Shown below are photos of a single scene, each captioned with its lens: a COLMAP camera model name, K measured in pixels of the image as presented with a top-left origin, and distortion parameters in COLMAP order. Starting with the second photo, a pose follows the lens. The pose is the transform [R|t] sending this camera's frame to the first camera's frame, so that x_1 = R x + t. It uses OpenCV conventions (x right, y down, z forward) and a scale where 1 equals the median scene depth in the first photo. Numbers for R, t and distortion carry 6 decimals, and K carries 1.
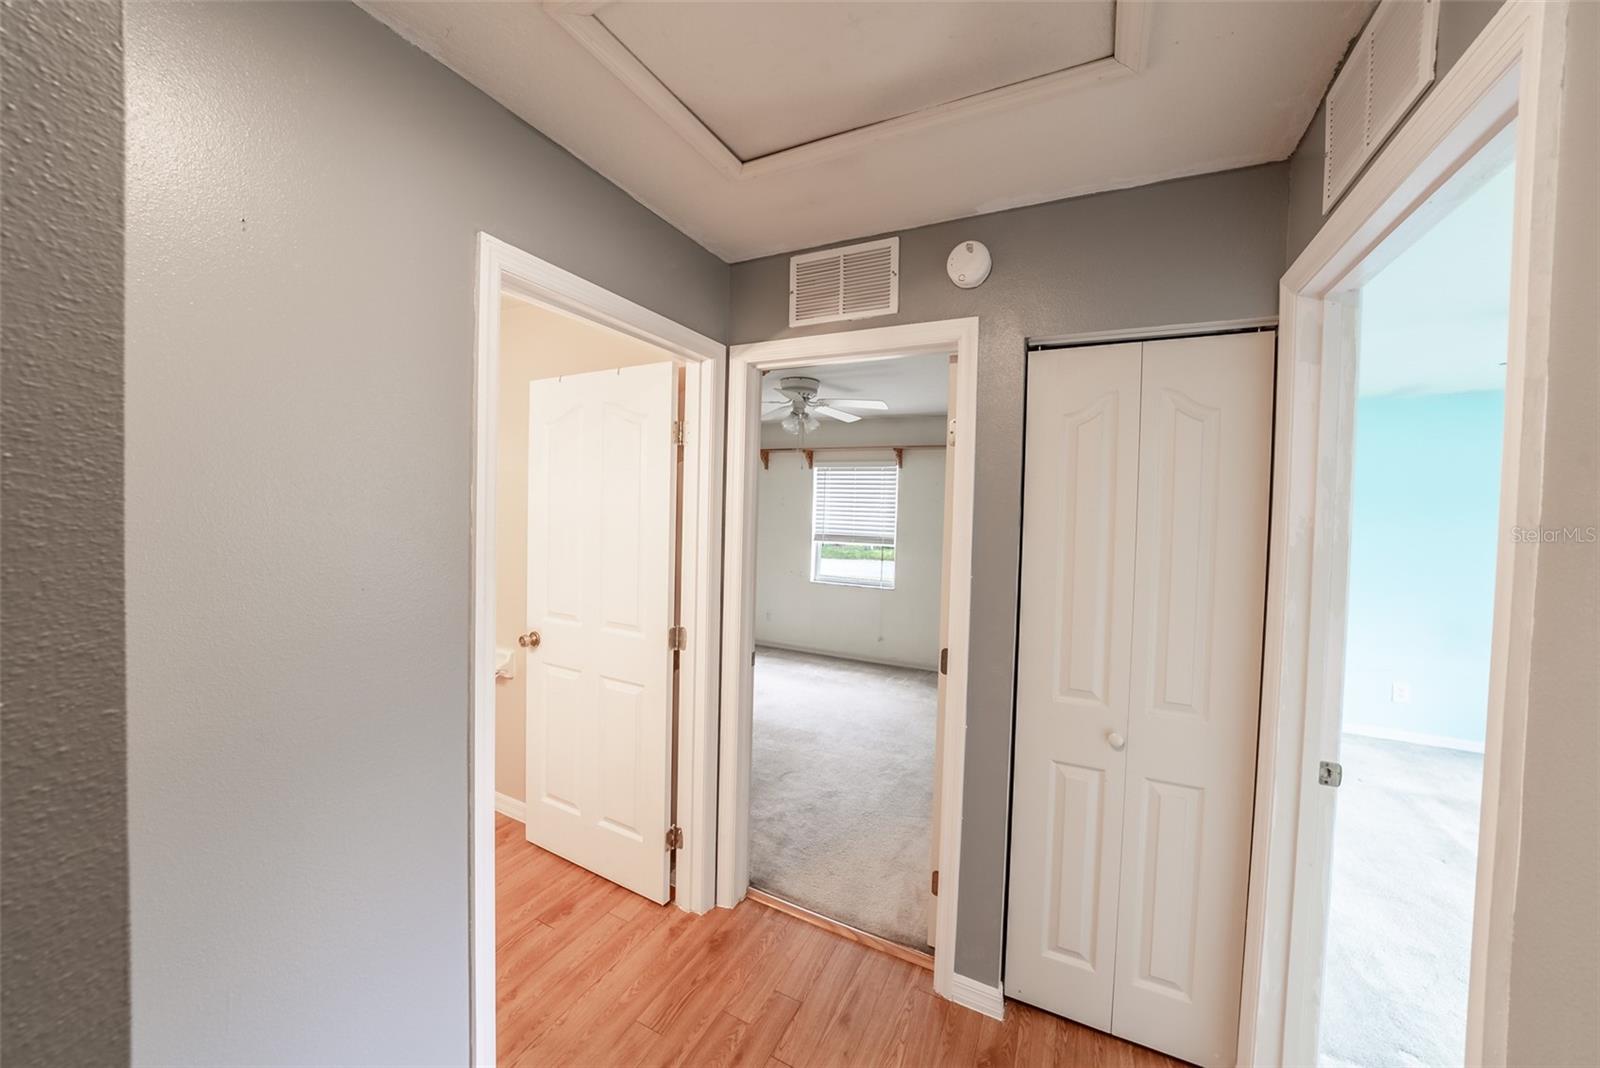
lens RADIAL K [[558.7, 0, 803.1], [0, 558.7, 524.4], [0, 0, 1]] dist [-0.023039, 0.001652]
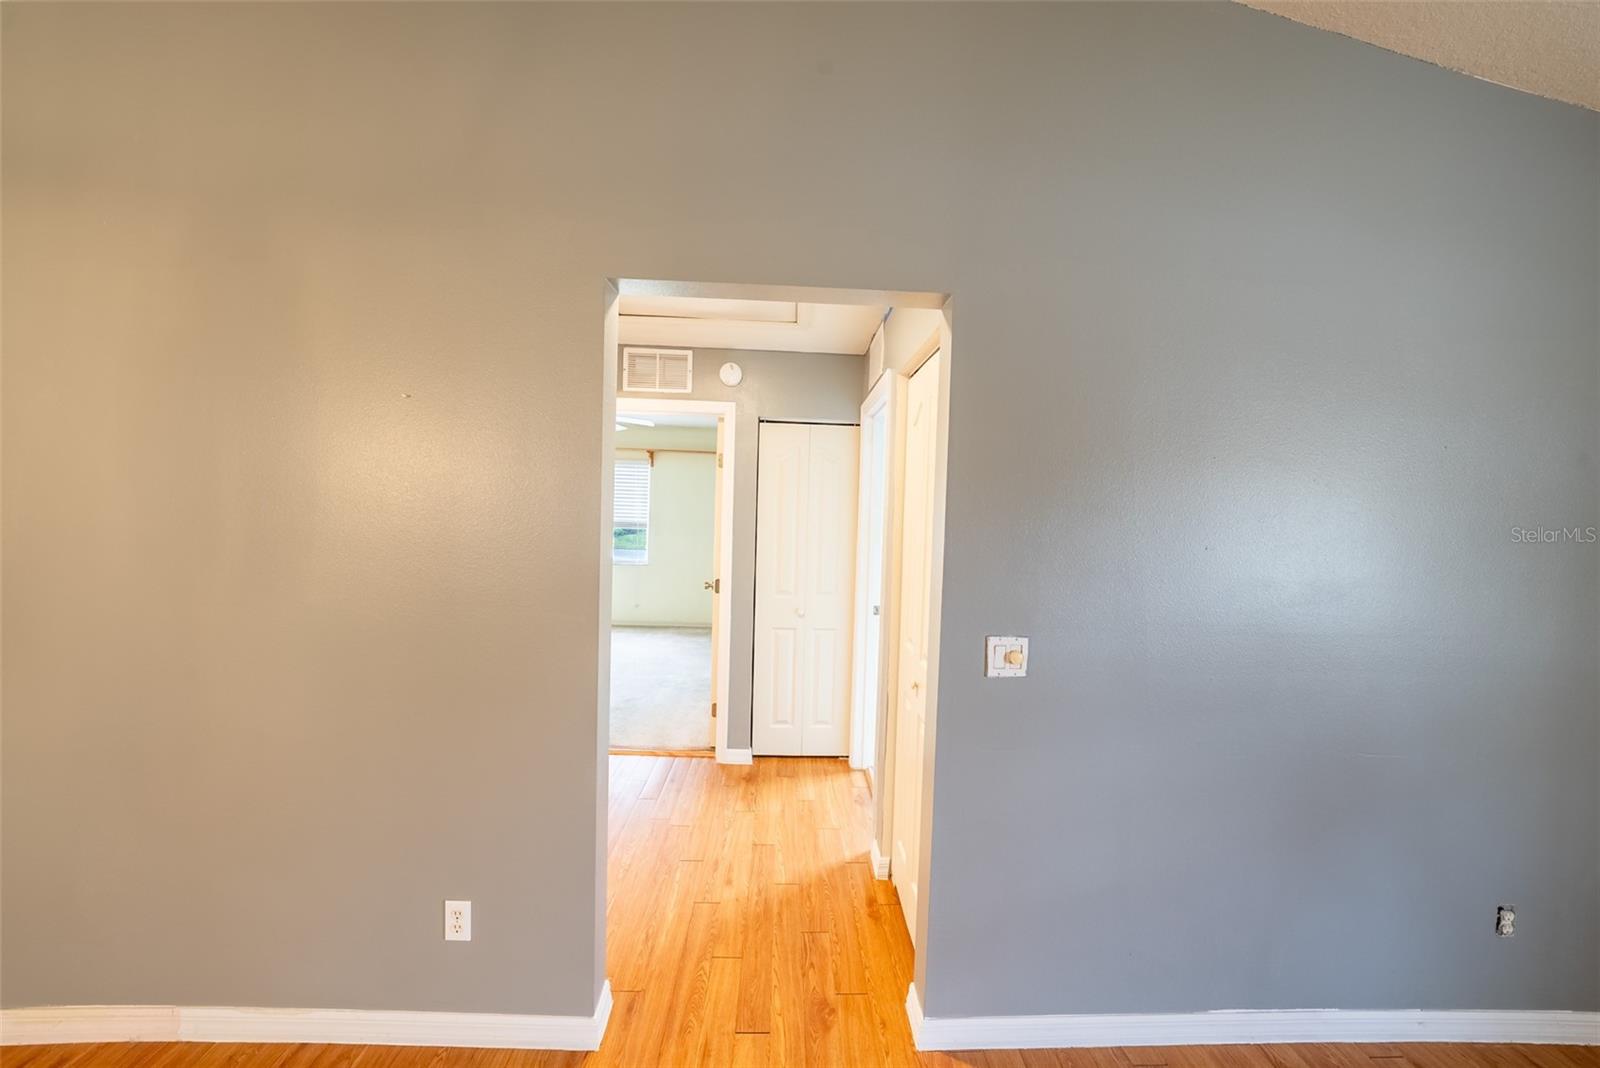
lens RADIAL K [[558.7, 0, 804.3], [0, 558.7, 530.6], [0, 0, 1]] dist [-0.023039, 0.001652]
pose [[0.875672, -0.021364, 0.482433, -0.376399], [0.006254, 0.999439, 0.032908, 0.006183], [-0.482865, -0.025799, 0.875315, -0.735690]]
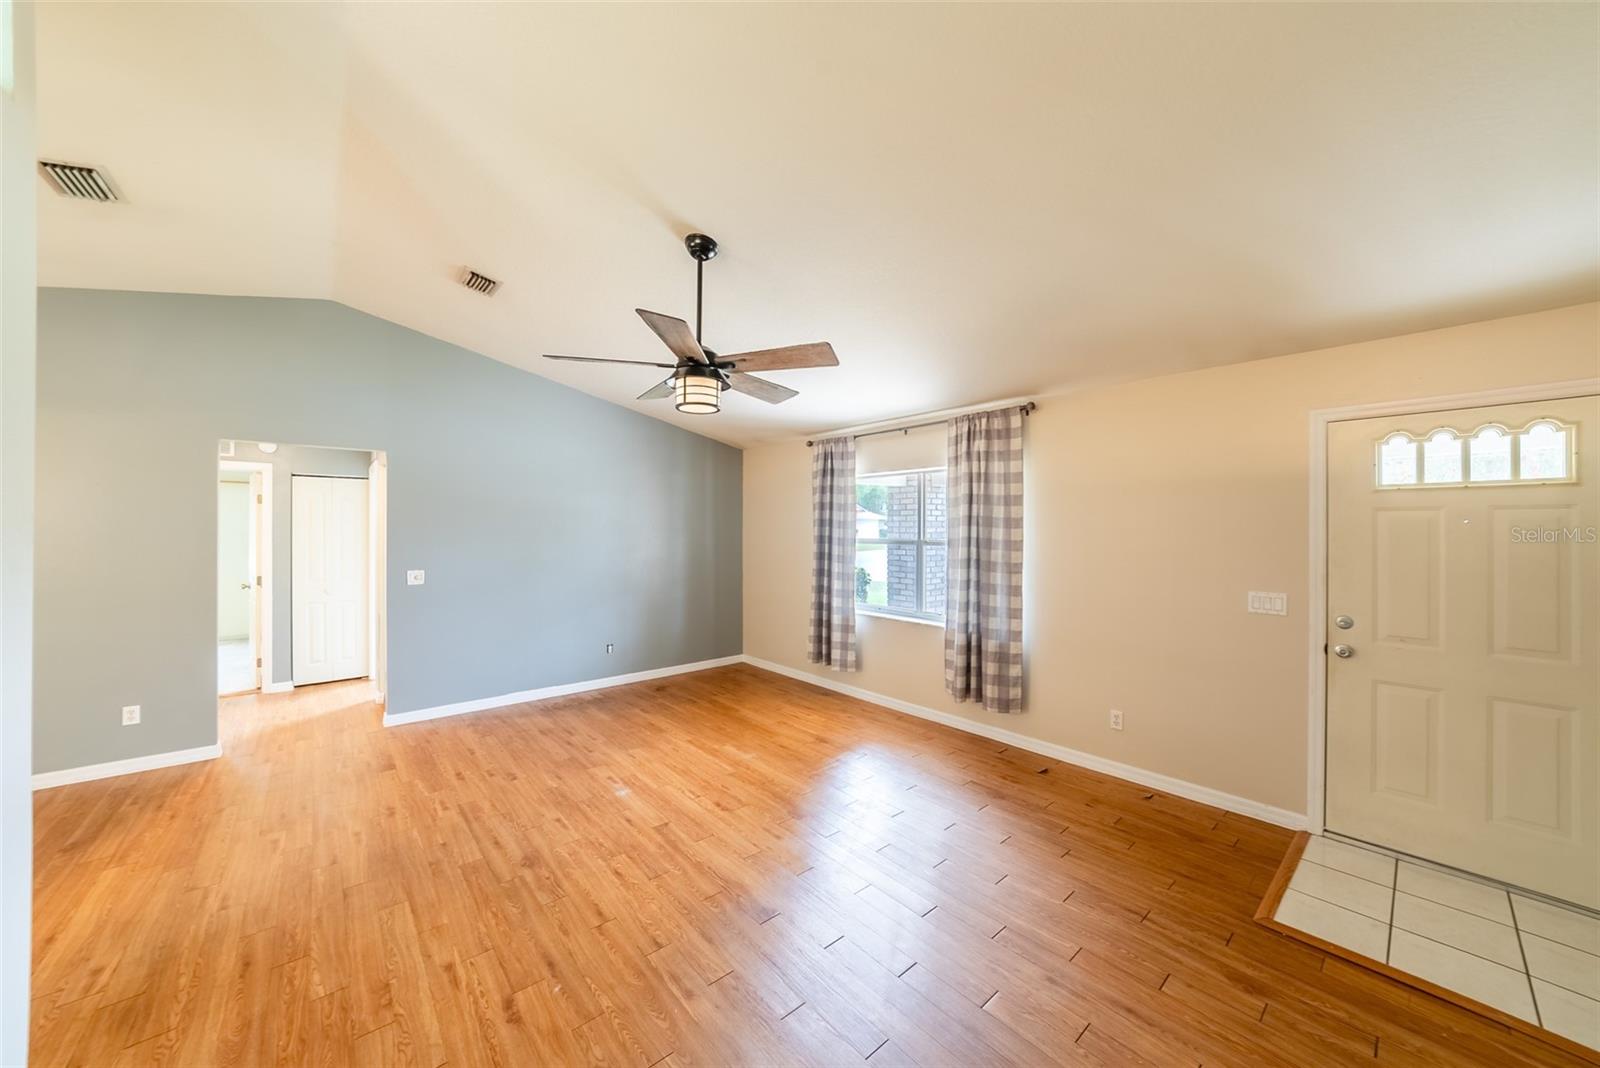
lens RADIAL K [[558.7, 0, 803.9], [0, 558.7, 531.0], [0, 0, 1]] dist [-0.023039, 0.001652]
pose [[0.369582, -0.030126, 0.928709, -1.296838], [0.033837, 0.999248, 0.018949, 0.039011], [-0.928582, 0.024422, 0.370324, -2.604328]]
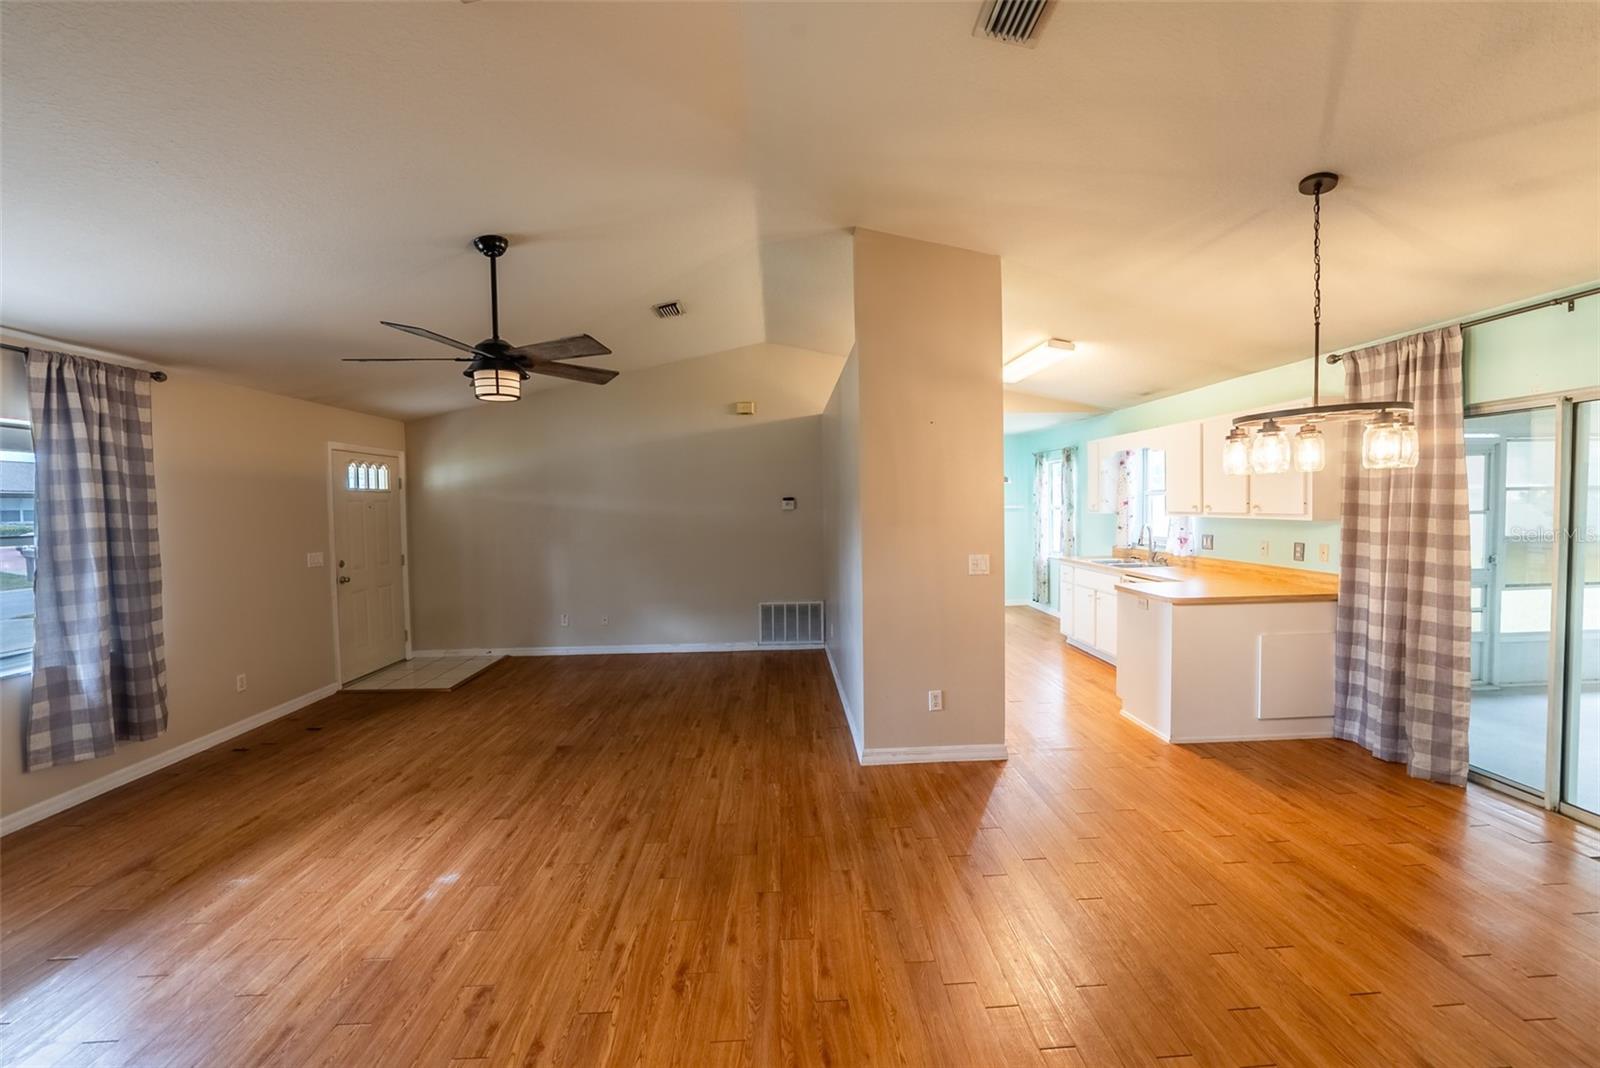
lens RADIAL K [[596.2, 0, 802.0], [0, 596.2, 521.7], [0, 0, 1]] dist [-0.020800, 0.000836]
pose [[-0.872338, 0.004826, -0.488880, 0.053743], [-0.018600, 0.998900, 0.043050, -0.002218], [0.488550, 0.046647, -0.871288, 0.132036]]
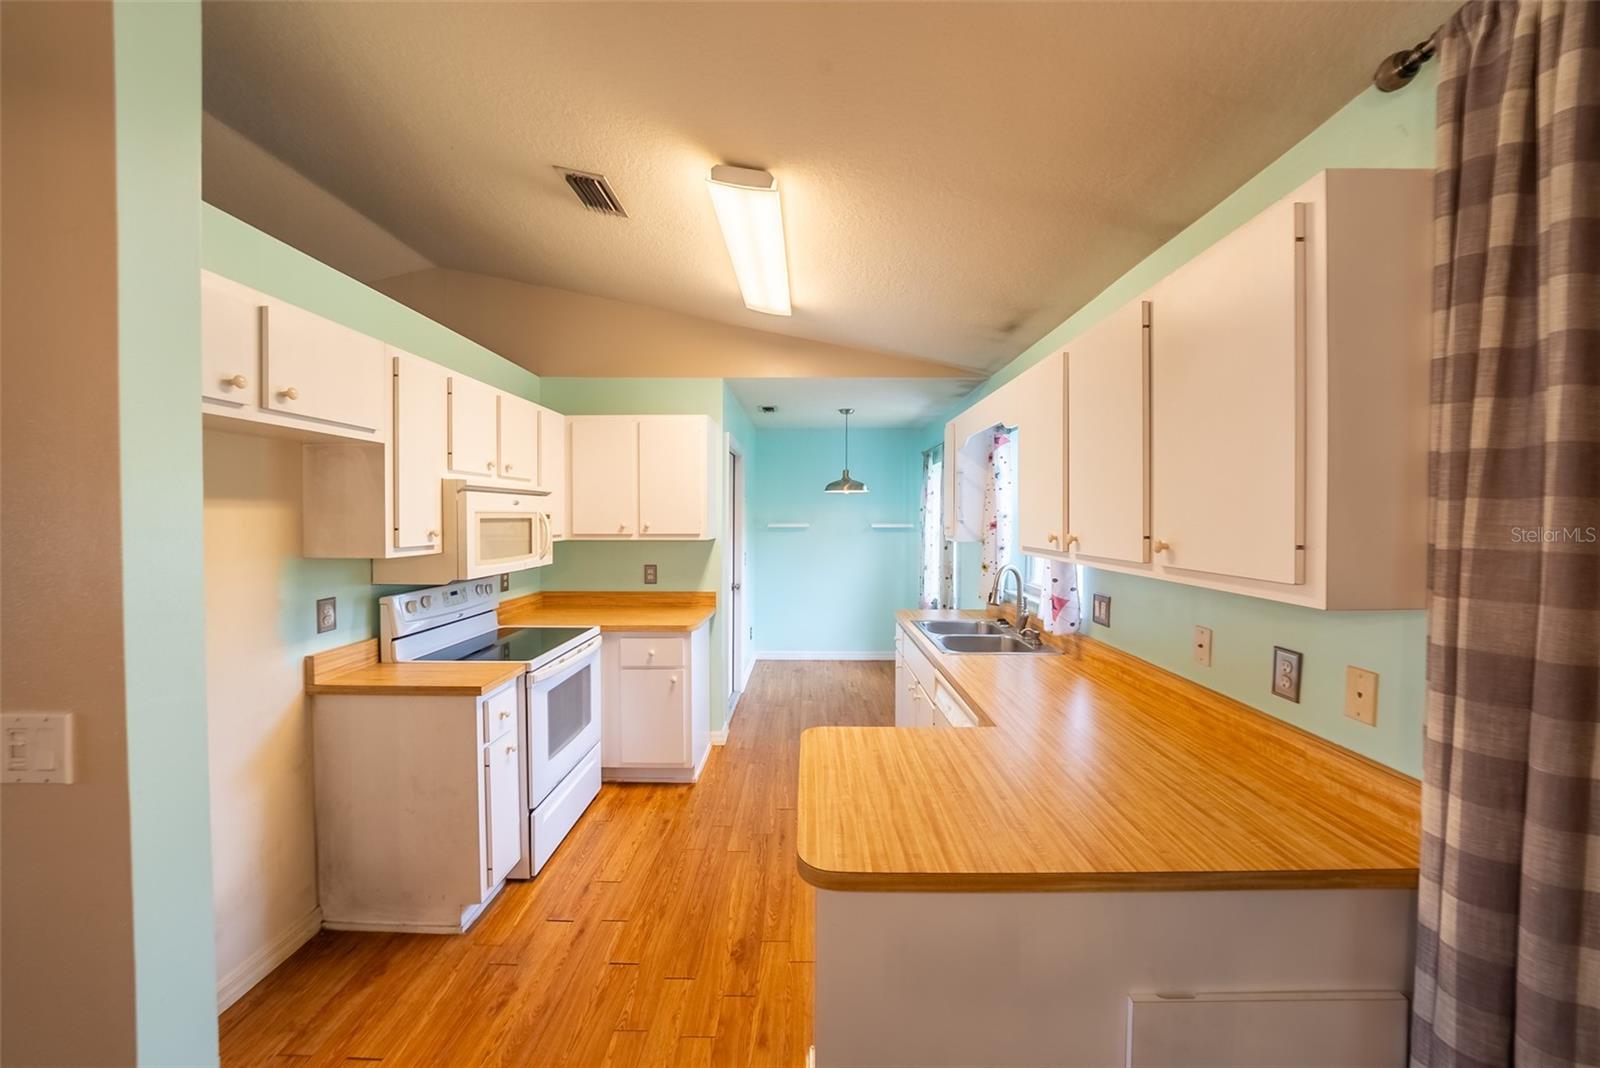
lens RADIAL K [[558.7, 0, 799.0], [0, 558.7, 526.9], [0, 0, 1]] dist [-0.023039, 0.001652]
pose [[-0.896954, -0.017733, -0.441767, -1.760565], [-0.036543, 0.998750, 0.034105, -0.030995], [0.440610, 0.046734, -0.896481, -0.520325]]
